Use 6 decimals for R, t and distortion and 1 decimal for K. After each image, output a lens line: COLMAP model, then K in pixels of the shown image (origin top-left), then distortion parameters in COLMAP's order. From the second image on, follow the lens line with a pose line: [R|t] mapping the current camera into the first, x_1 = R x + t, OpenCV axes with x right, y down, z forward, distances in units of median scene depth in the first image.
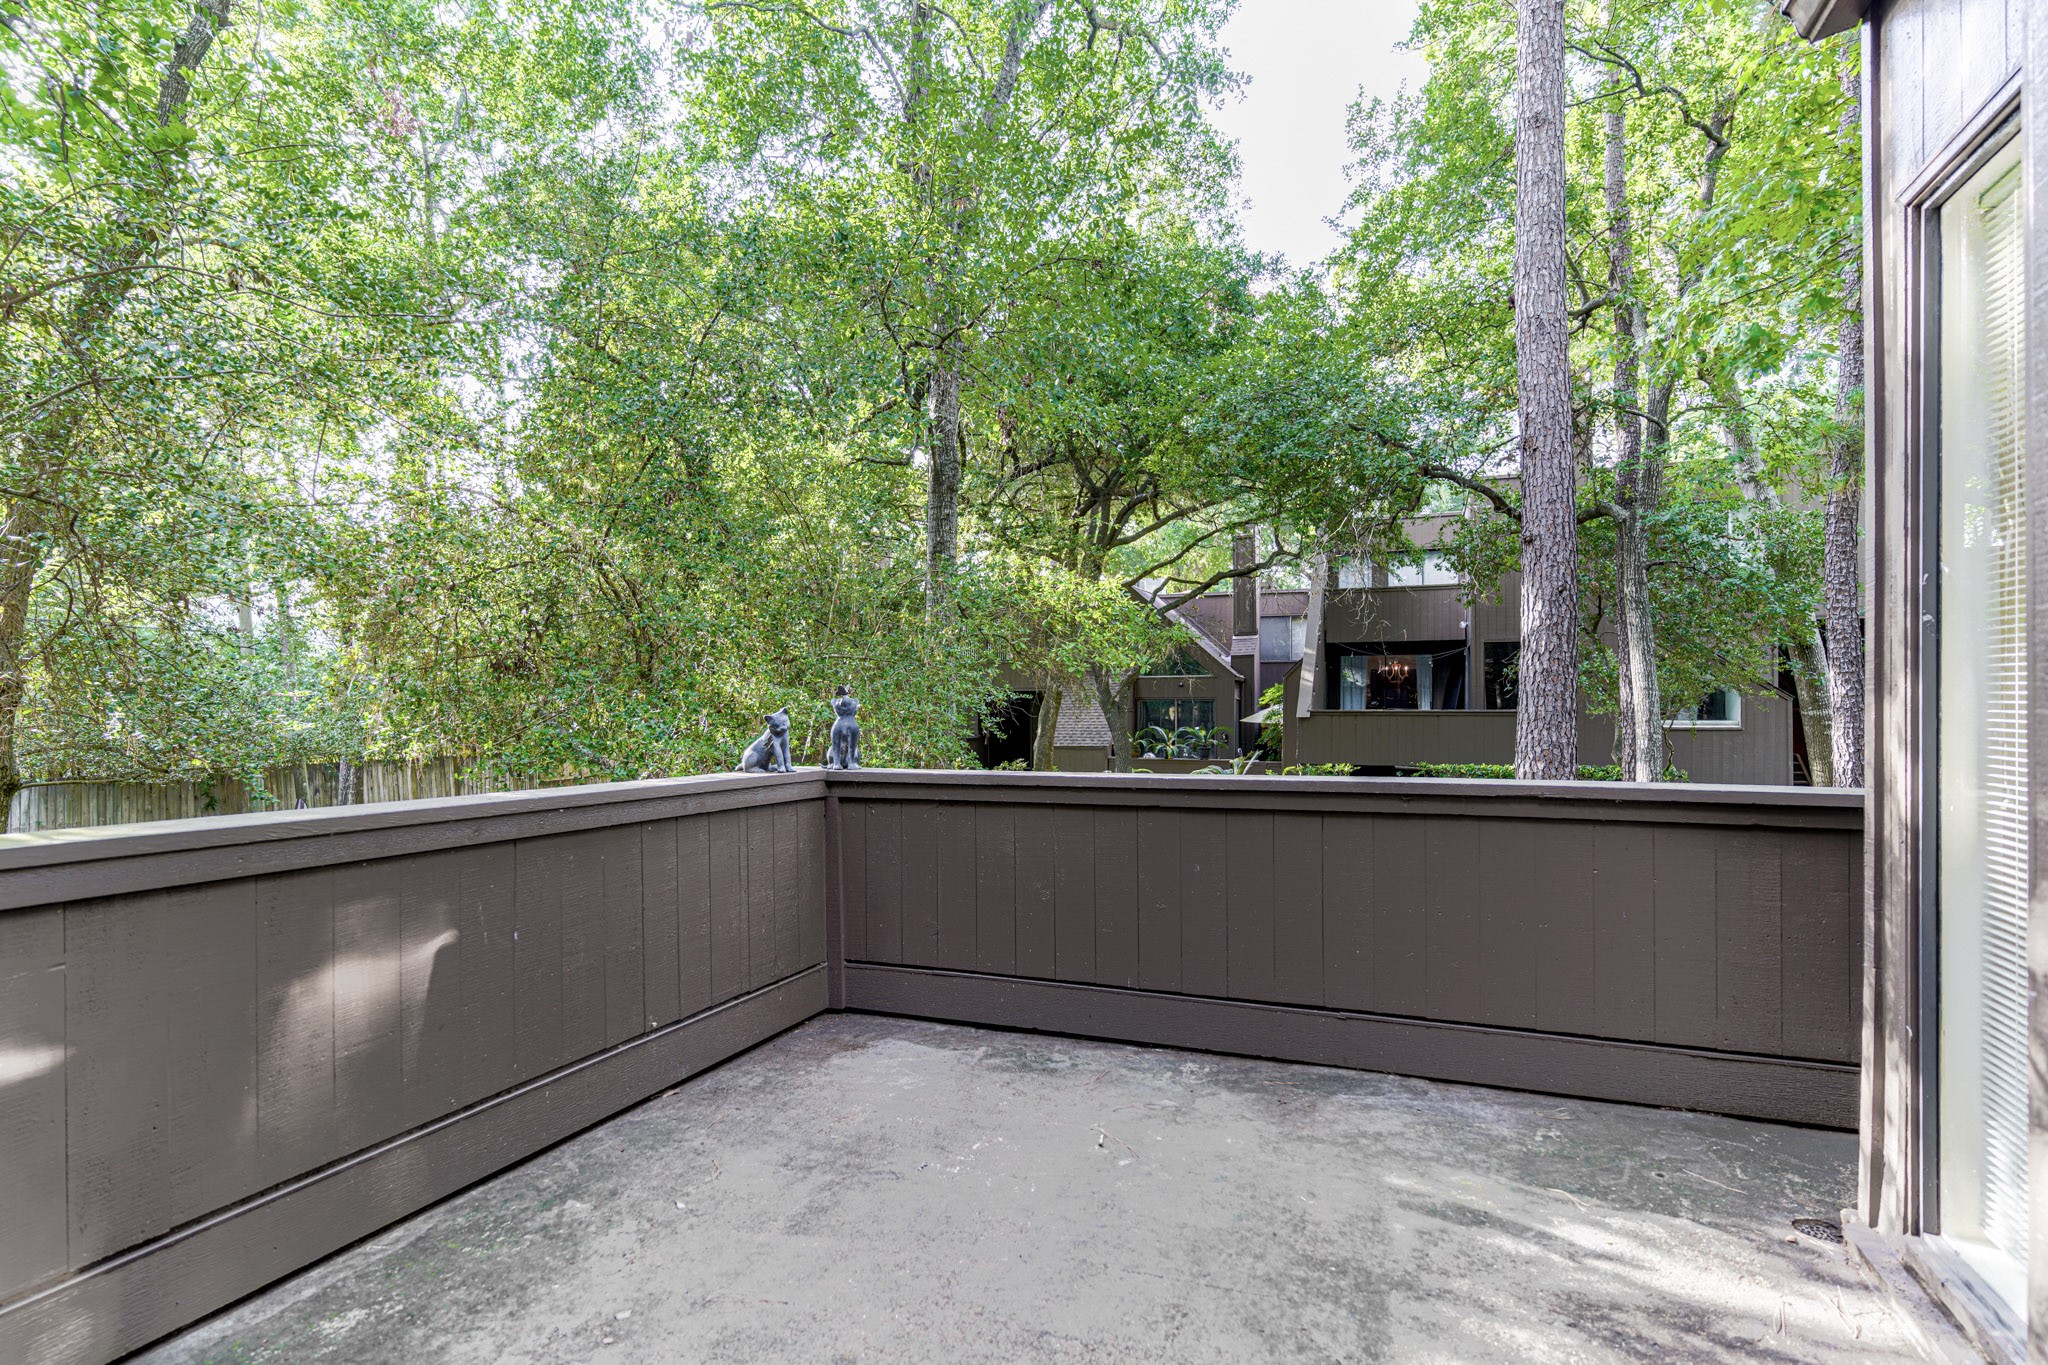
lens RADIAL K [[996.8, 0, 1022.1], [0, 996.8, 715.5], [0, 0, 1]] dist [-0.001784, -0.000119]
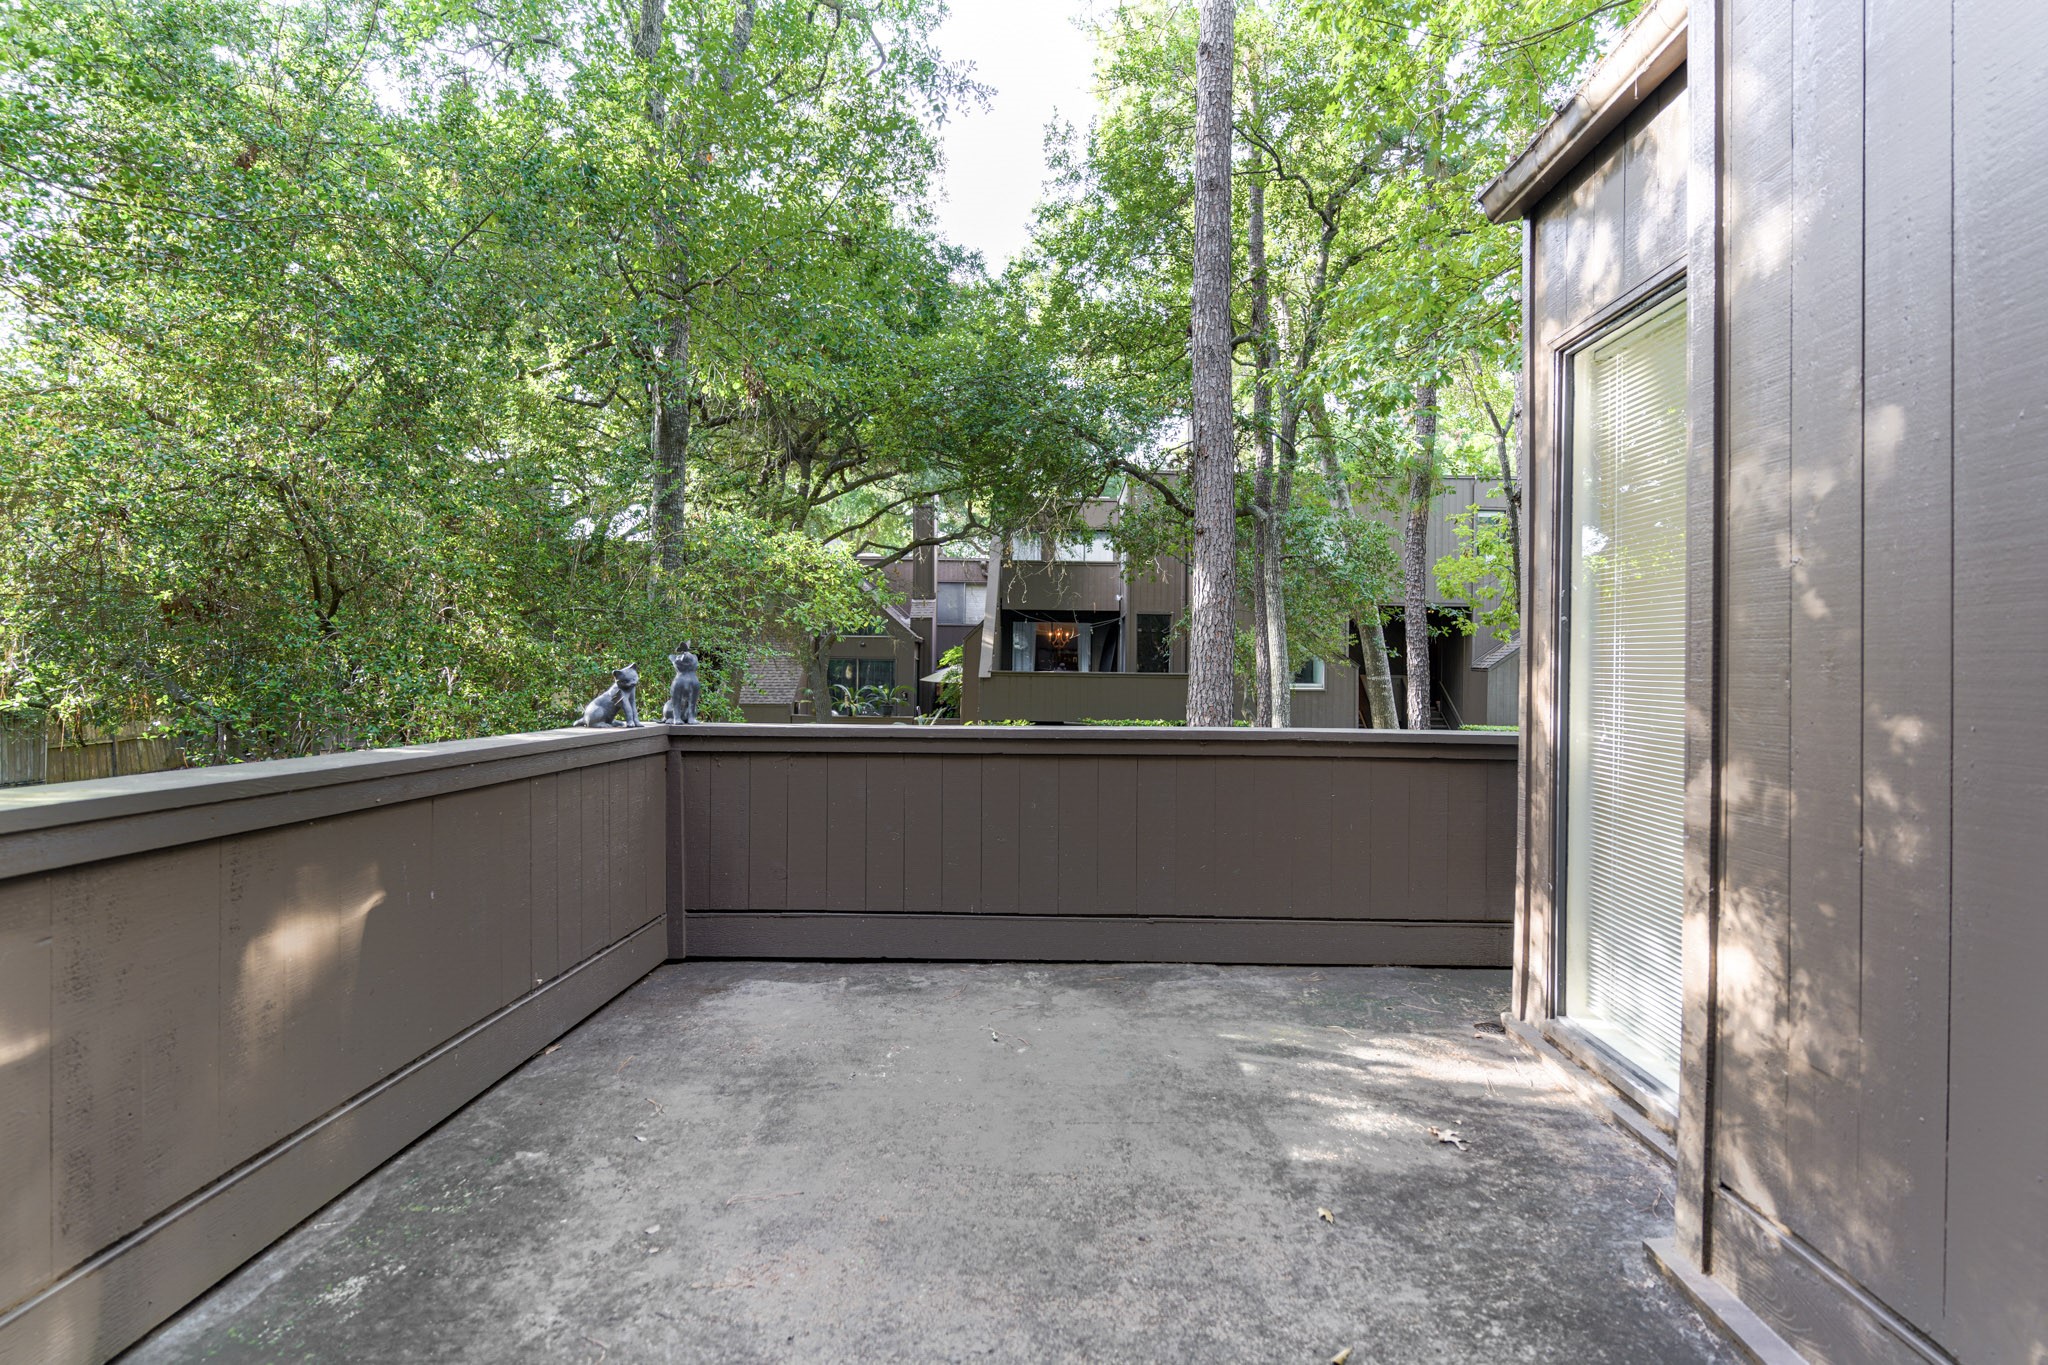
lens RADIAL K [[1004.8, 0, 1000.7], [0, 1004.8, 675.7], [0, 0, 1]] dist [-0.004275, 0.000229]
pose [[0.934443, 0.011138, 0.355937, -0.270691], [-0.011761, 0.999931, -0.000414, 0.001227], [-0.355917, -0.003799, 0.934510, -0.085815]]
